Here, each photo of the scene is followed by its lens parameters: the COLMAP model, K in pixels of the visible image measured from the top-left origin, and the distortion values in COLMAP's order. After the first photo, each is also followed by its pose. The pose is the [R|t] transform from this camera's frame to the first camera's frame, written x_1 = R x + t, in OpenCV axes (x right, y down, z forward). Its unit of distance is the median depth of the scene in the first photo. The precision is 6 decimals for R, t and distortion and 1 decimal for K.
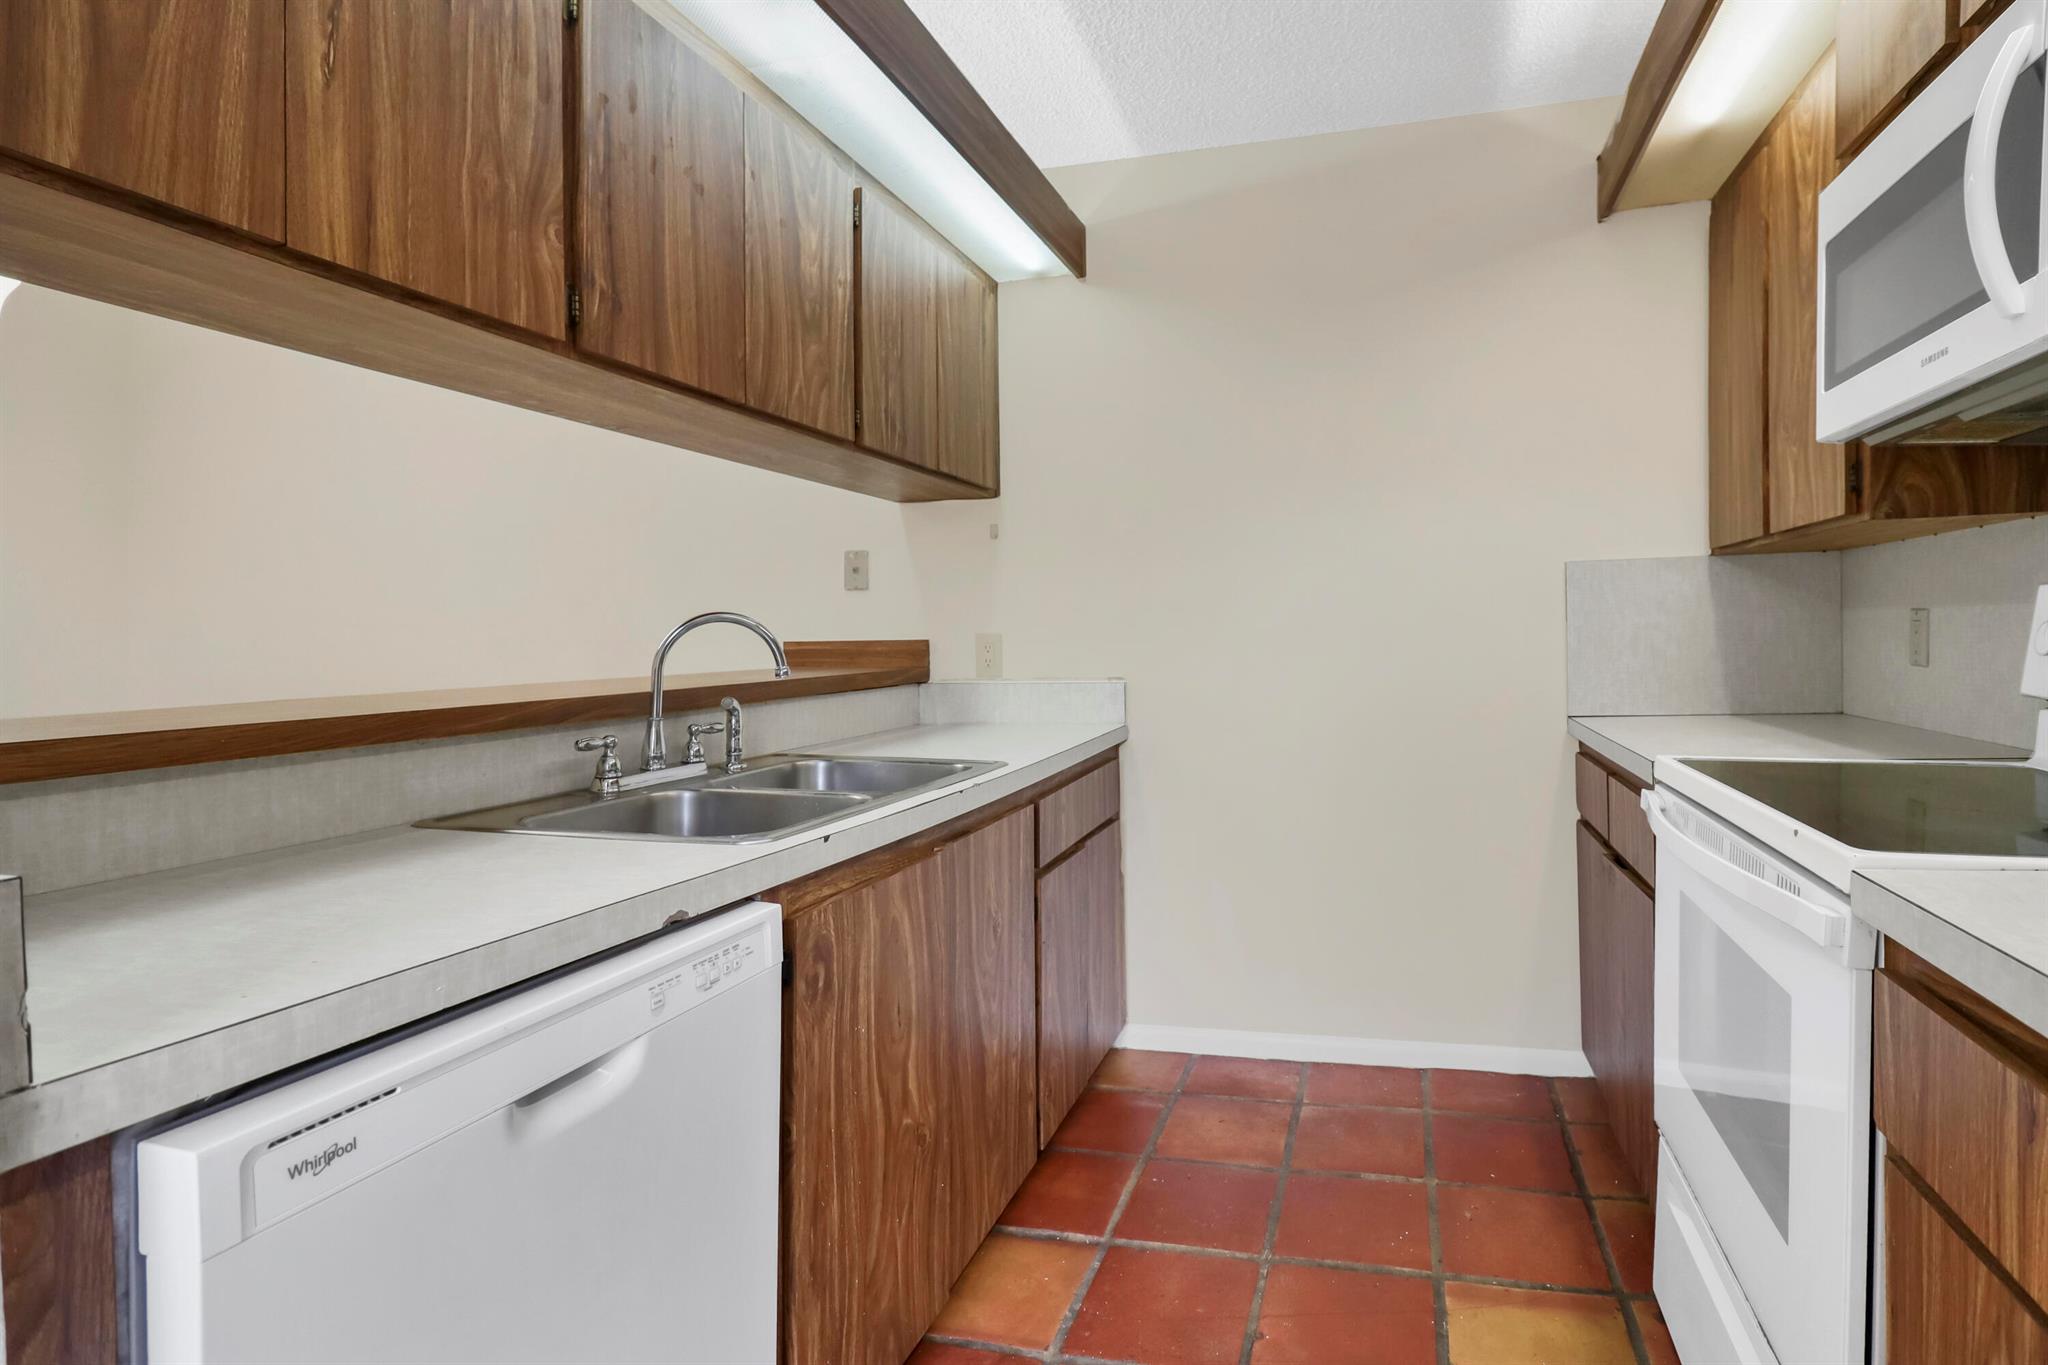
lens RADIAL K [[1063.8, 0, 1024.0], [0, 1063.8, 646.9], [0, 0, 1]] dist [0.001524, -0.000542]
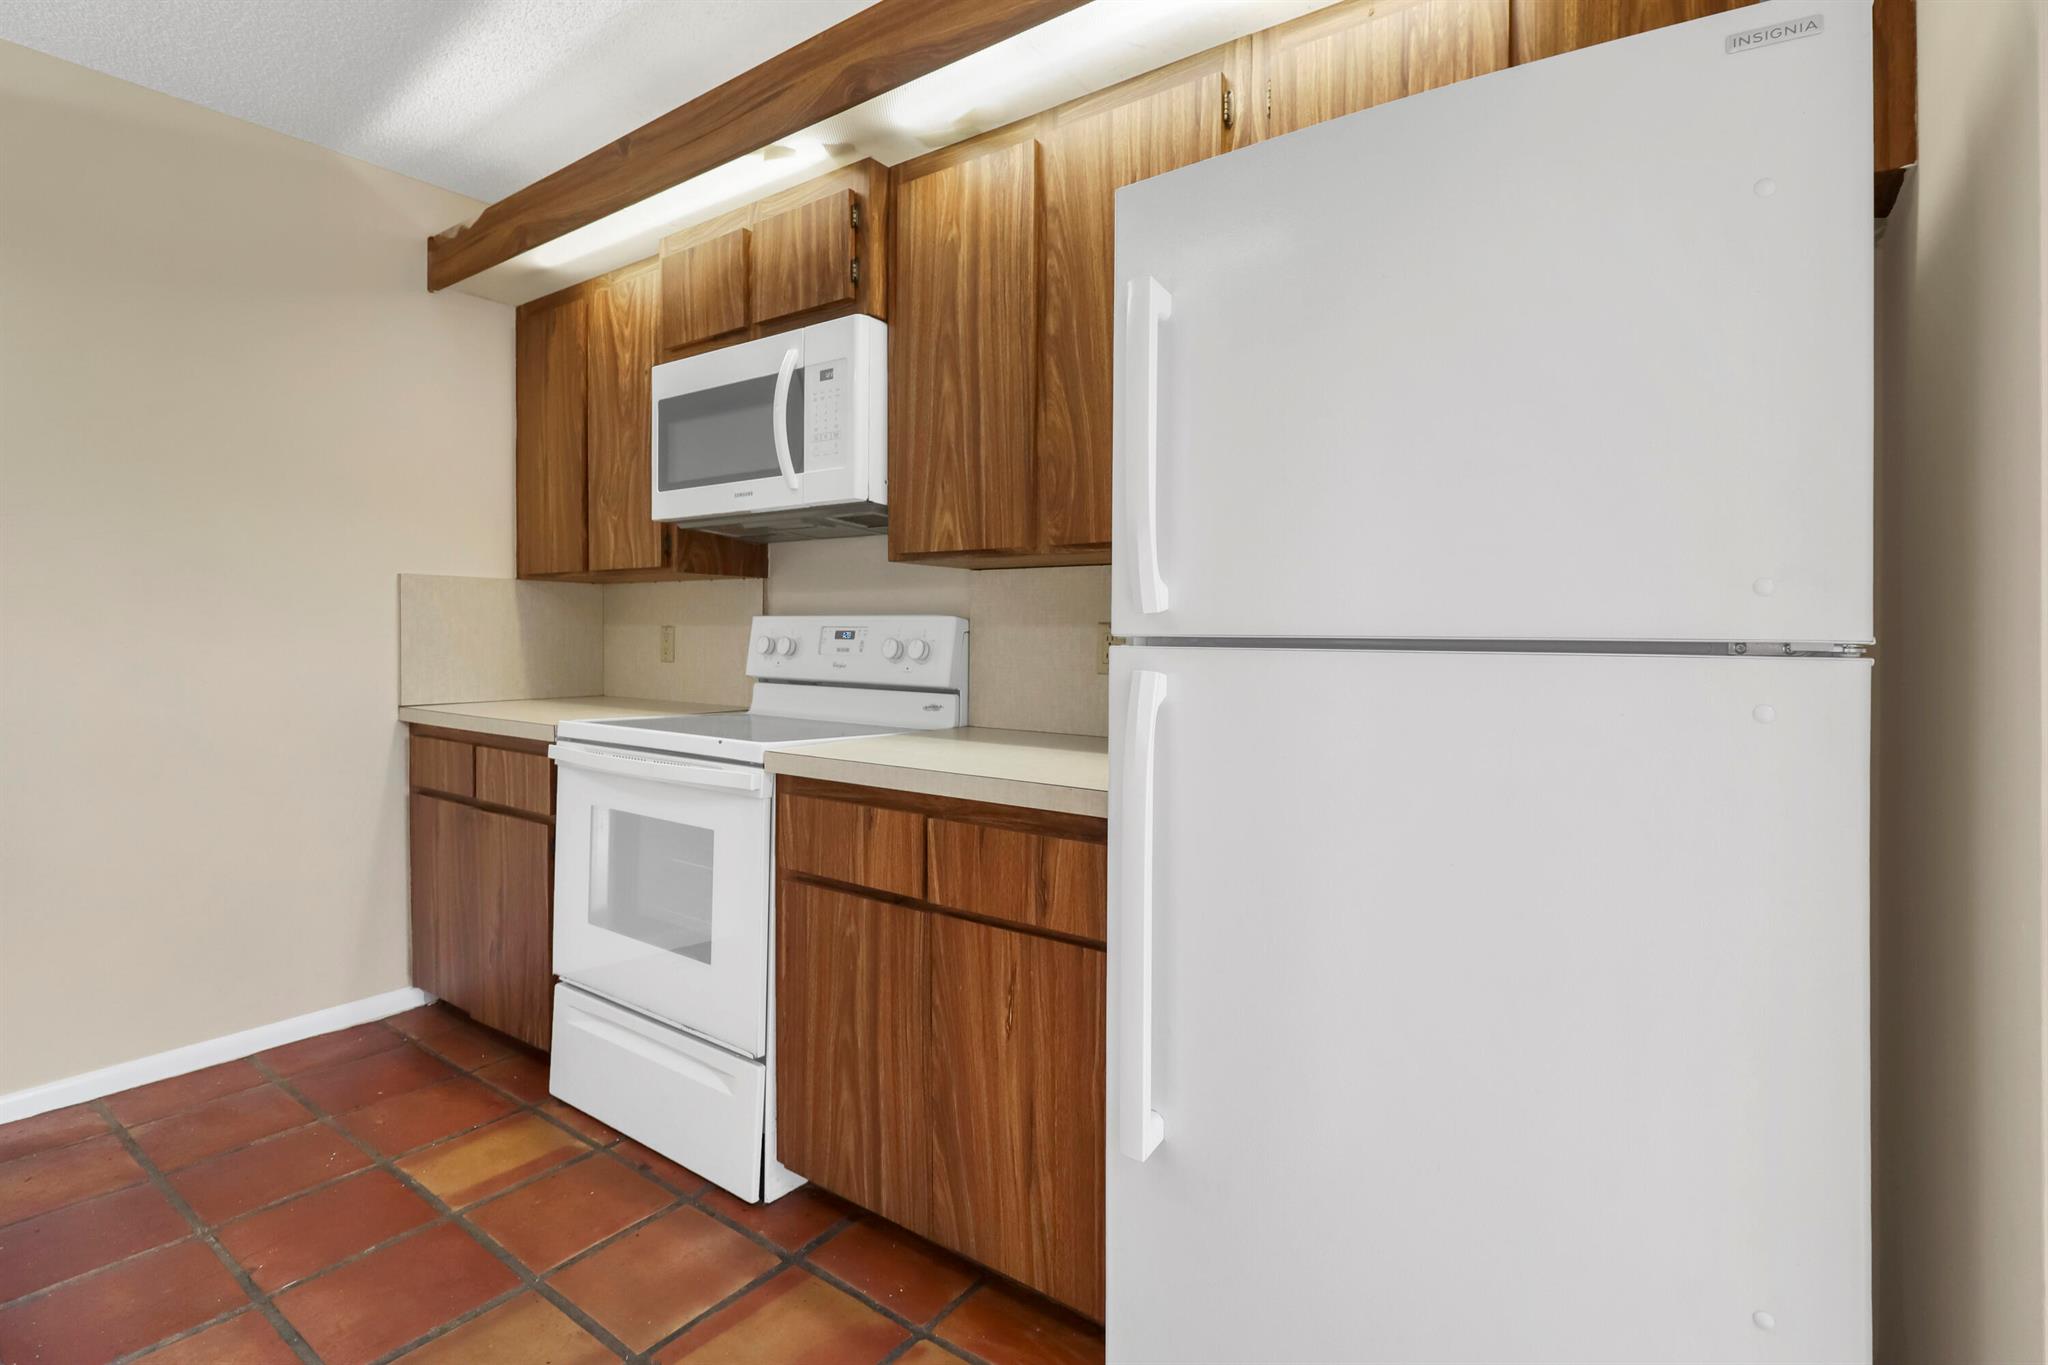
lens RADIAL K [[1063.8, 0, 1024.0], [0, 1063.8, 646.9], [0, 0, 1]] dist [0.001524, -0.000542]
pose [[0.397497, 0.022995, 0.917315, -0.405624], [-0.015441, 0.999712, -0.018369, 0.015936], [-0.917474, -0.006863, 0.397737, -0.128968]]
